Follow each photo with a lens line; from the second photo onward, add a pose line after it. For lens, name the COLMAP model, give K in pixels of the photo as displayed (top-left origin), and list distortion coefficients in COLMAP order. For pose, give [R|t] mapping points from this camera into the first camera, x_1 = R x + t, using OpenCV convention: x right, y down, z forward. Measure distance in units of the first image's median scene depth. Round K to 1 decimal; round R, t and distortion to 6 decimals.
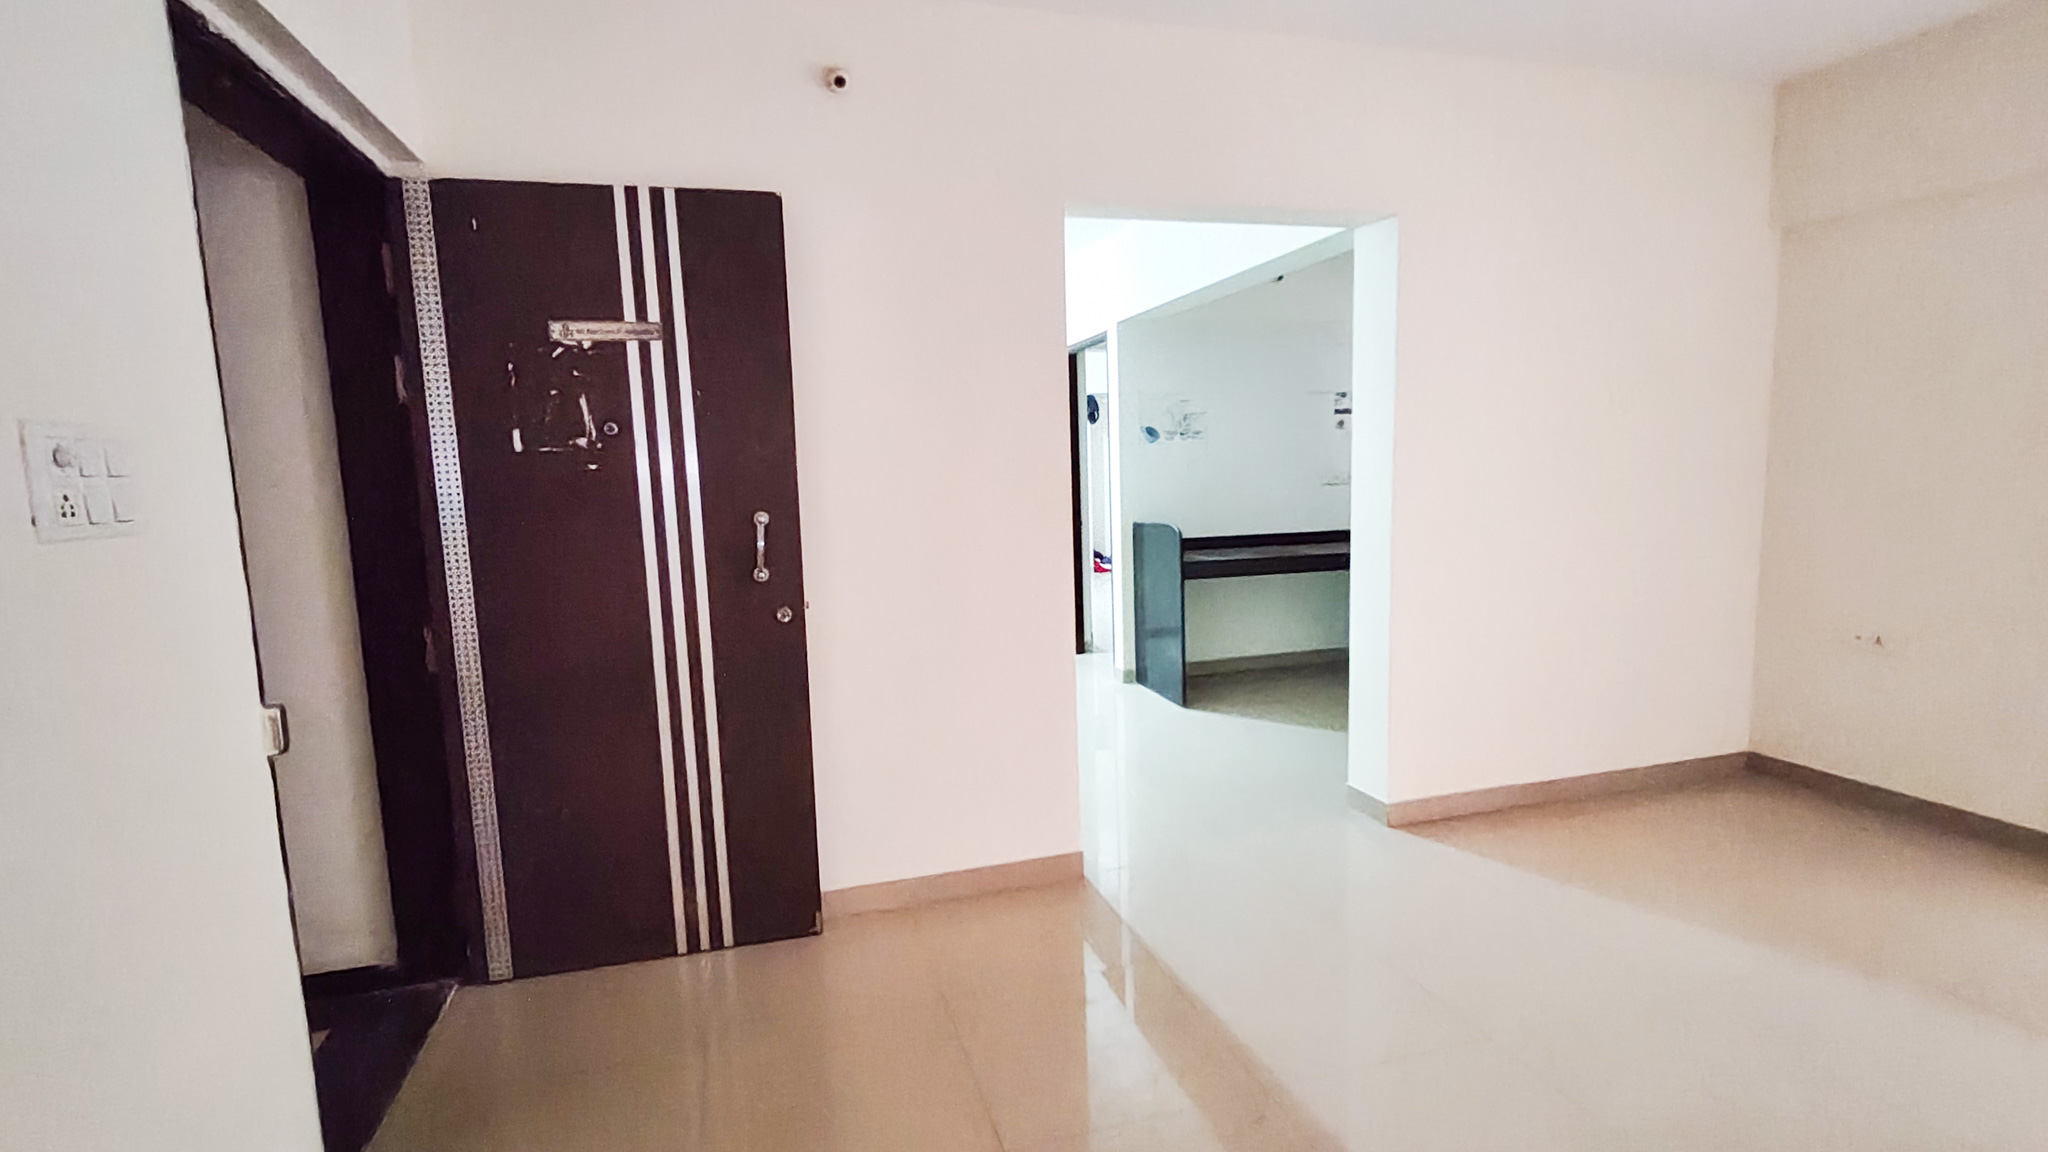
lens RADIAL K [[960.8, 0, 1023.9], [0, 960.8, 586.3], [0, 0, 1]] dist [0.002082, -0.000525]
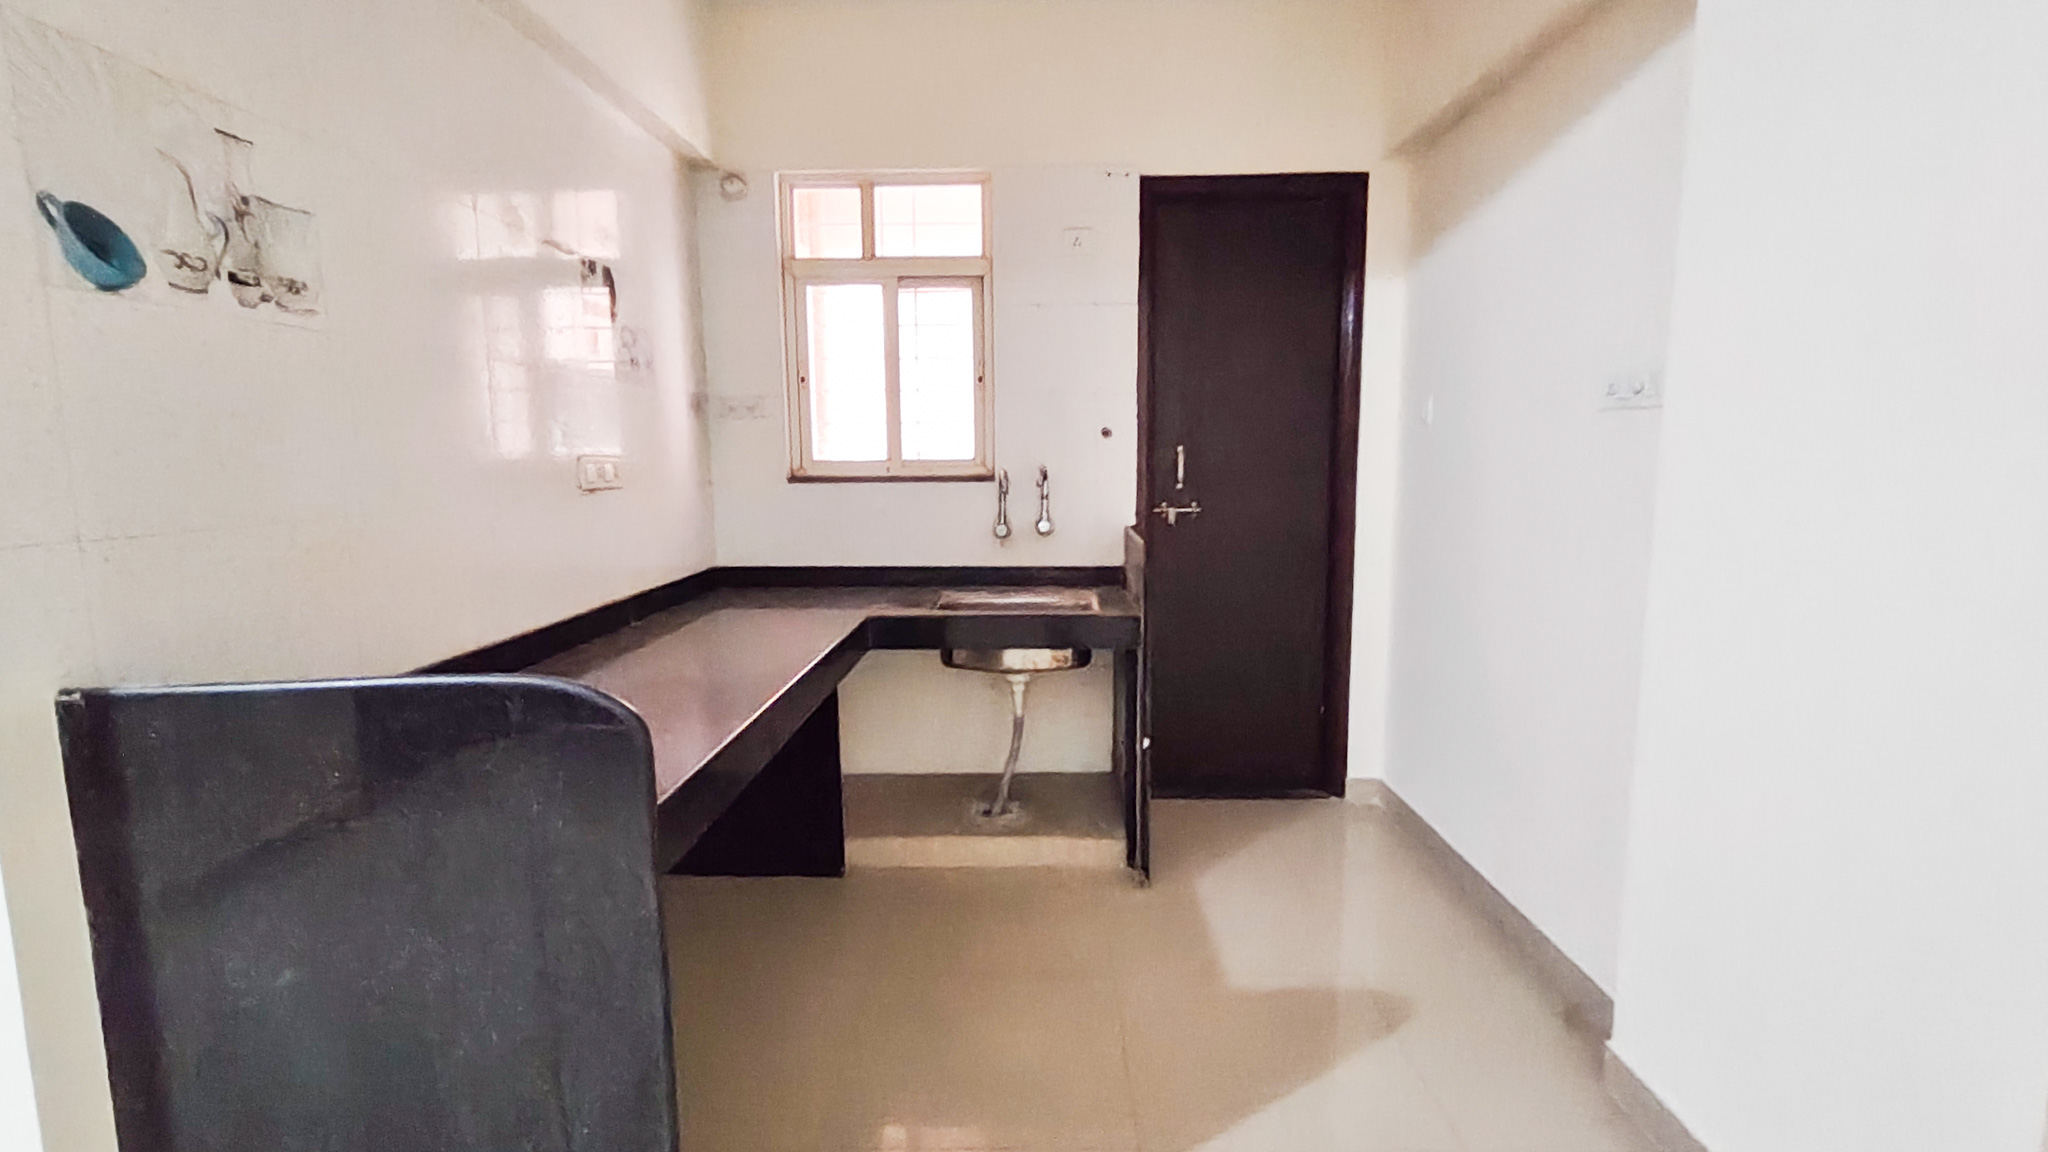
lens RADIAL K [[960.8, 0, 1023.9], [0, 960.8, 586.3], [0, 0, 1]] dist [0.002082, -0.000525]
pose [[0.298701, -0.110678, 0.947907, -0.009221], [0.121808, 0.989550, 0.077157, -0.078923], [-0.946541, 0.092416, 0.309061, 0.753115]]
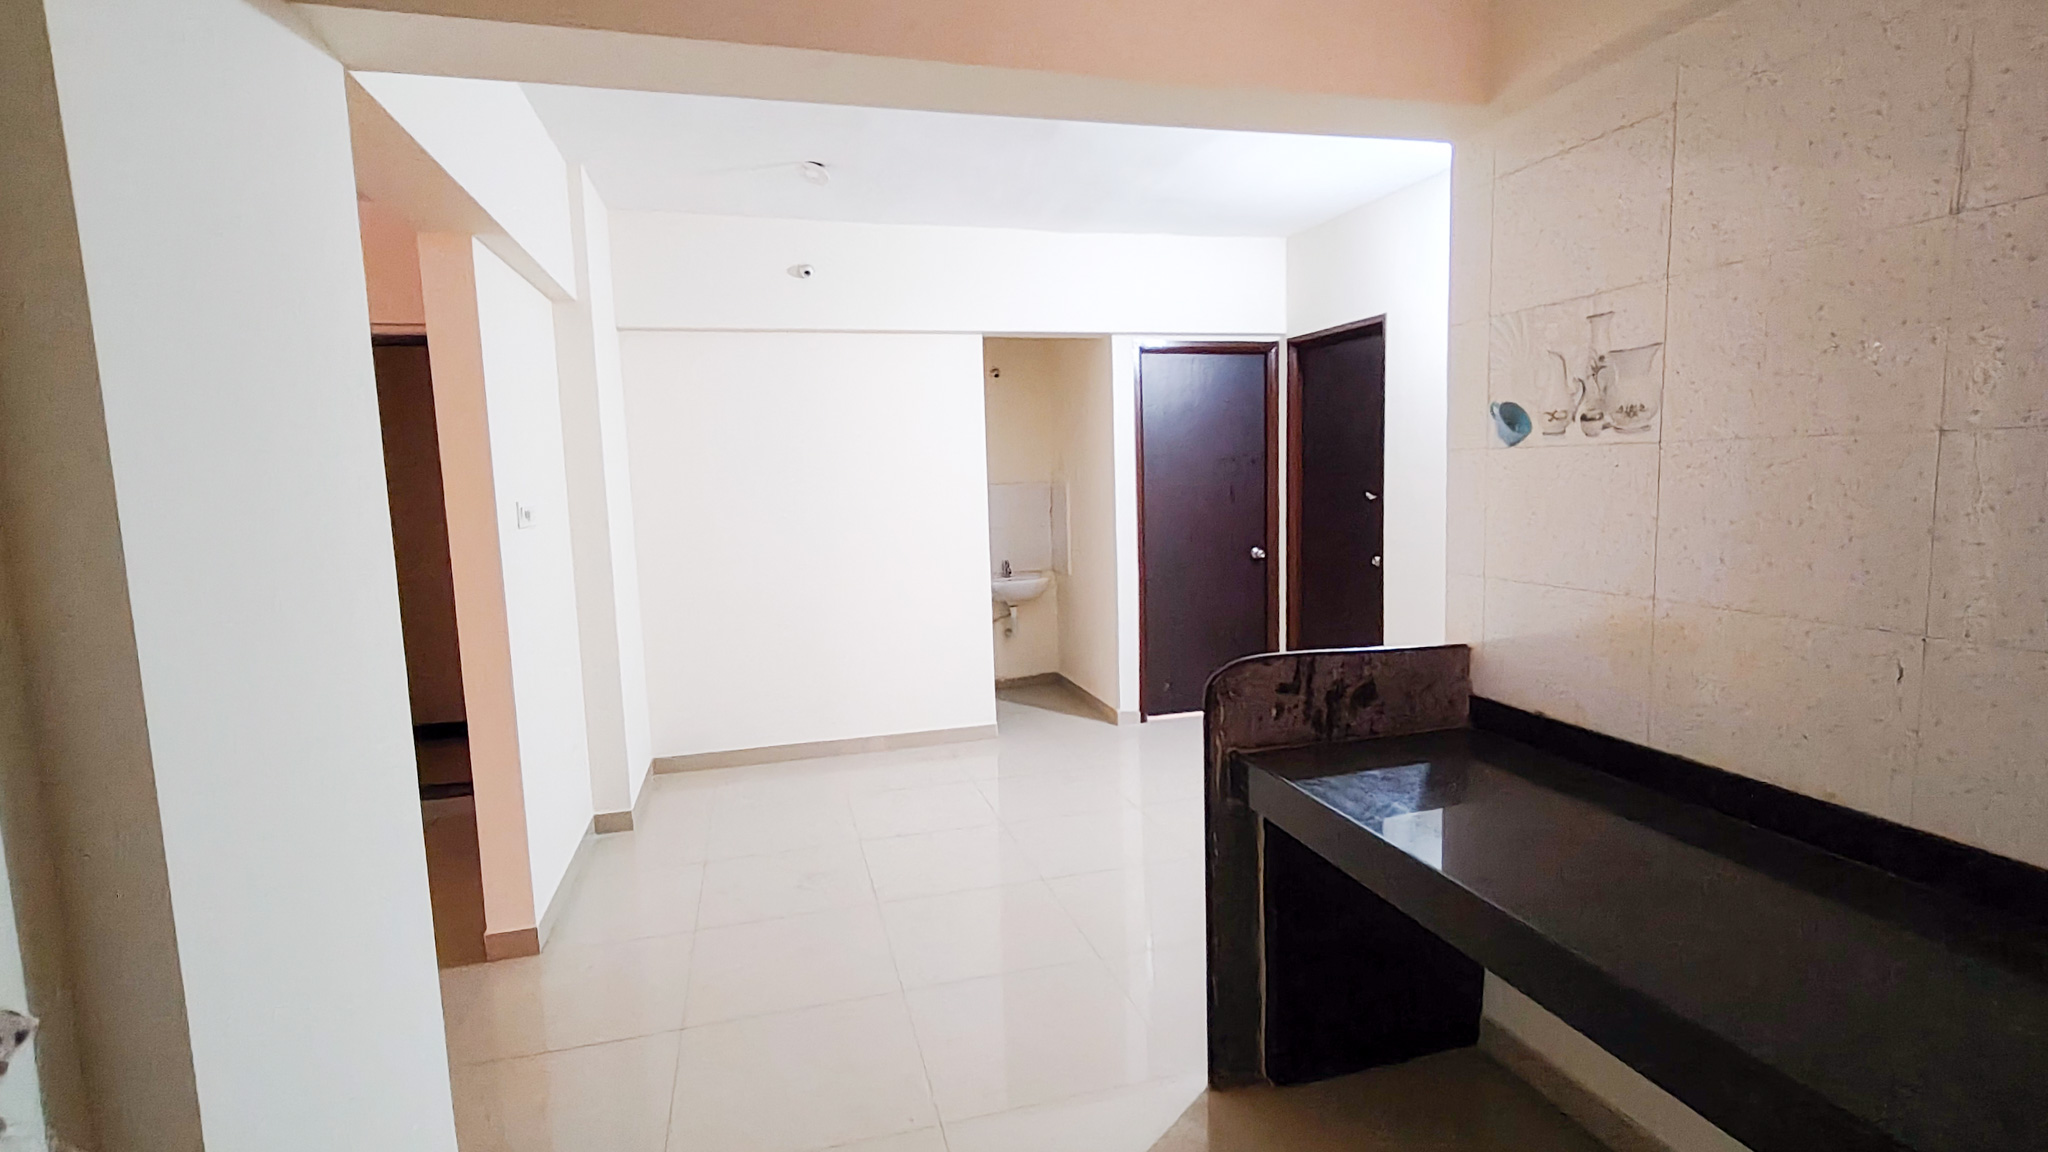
lens RADIAL K [[960.8, 0, 1023.9], [0, 960.8, 586.3], [0, 0, 1]] dist [0.002082, -0.000525]
pose [[-0.025773, 0.145562, -0.989013, 0.506684], [-0.095548, 0.984454, 0.147381, -0.131655], [0.995091, 0.098297, -0.011464, 0.816792]]
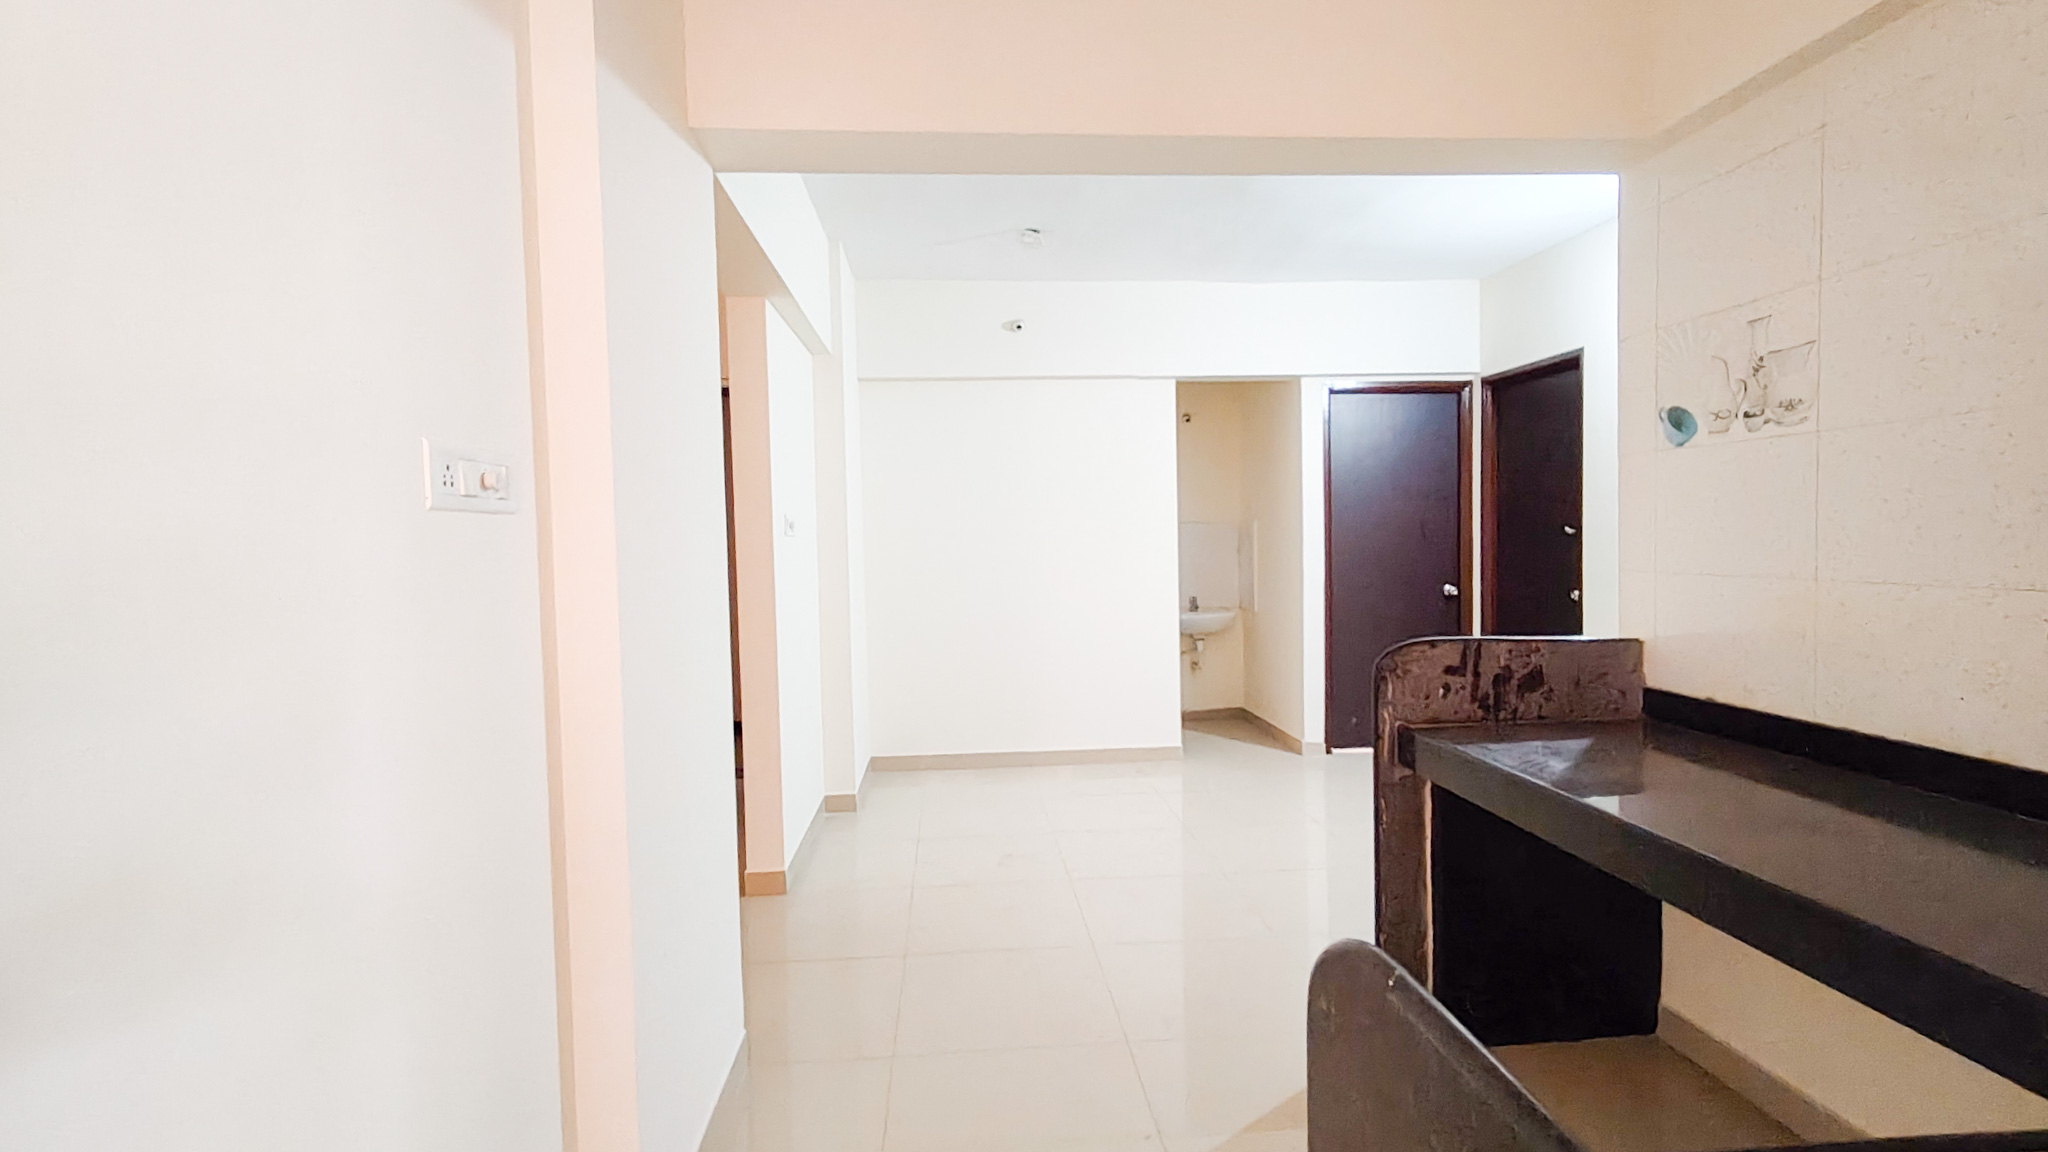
lens RADIAL K [[960.8, 0, 1023.9], [0, 960.8, 586.3], [0, 0, 1]] dist [0.002082, -0.000525]
pose [[-0.219252, 0.080042, -0.972379, 0.573661], [-0.095885, 0.990037, 0.103116, -0.106860], [0.970945, 0.115845, -0.209392, 0.822590]]
